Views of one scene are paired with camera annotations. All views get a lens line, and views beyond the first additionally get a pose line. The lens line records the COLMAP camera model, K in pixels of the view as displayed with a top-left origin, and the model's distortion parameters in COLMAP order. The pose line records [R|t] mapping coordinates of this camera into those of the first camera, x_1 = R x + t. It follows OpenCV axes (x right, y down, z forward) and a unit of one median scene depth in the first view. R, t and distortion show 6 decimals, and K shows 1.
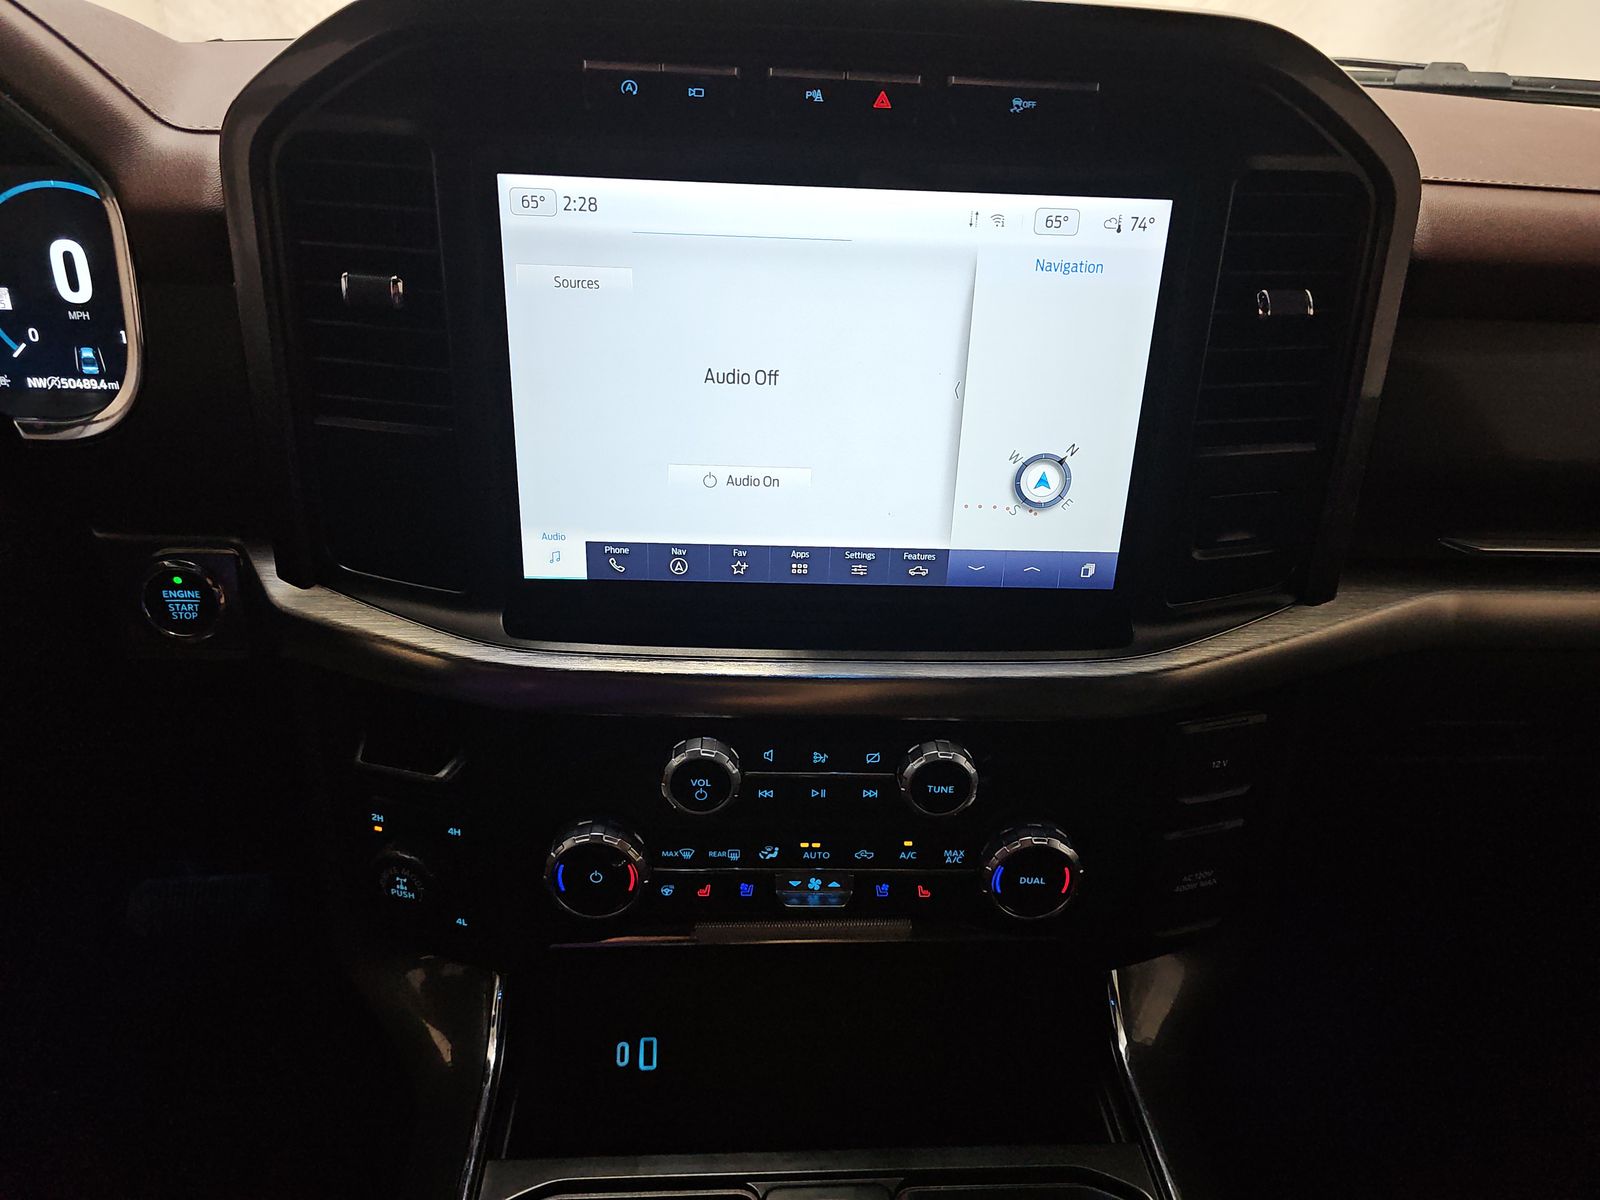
lens RADIAL K [[1071.1, 0, 803.2], [0, 1071.1, 601.1], [0, 0, 1]] dist [0.048894, -0.041859]
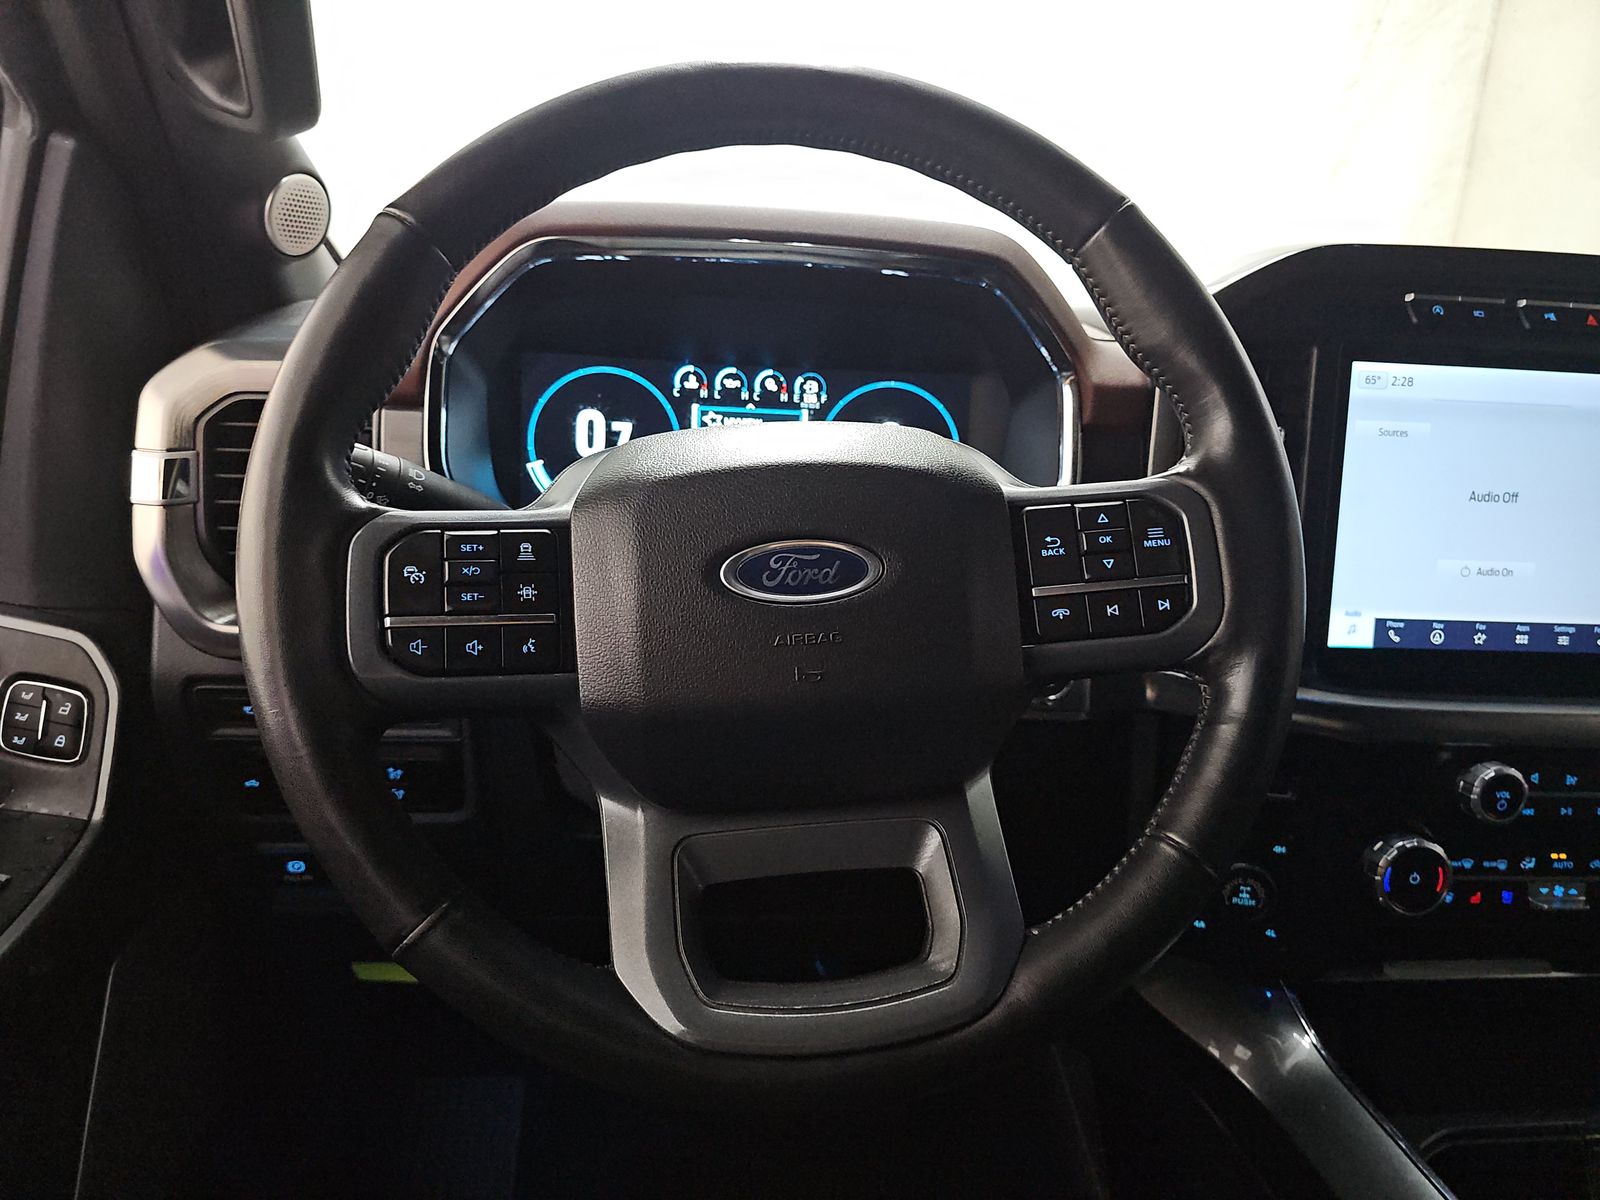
lens RADIAL K [[1071.1, 0, 797.6], [0, 1071.1, 587.8], [0, 0, 1]] dist [0.048894, -0.041859]
pose [[0.998268, -0.002701, 0.058763, -0.989838], [0.018093, 0.964617, -0.263032, 0.248788], [-0.055974, 0.263640, 0.962996, -0.276587]]
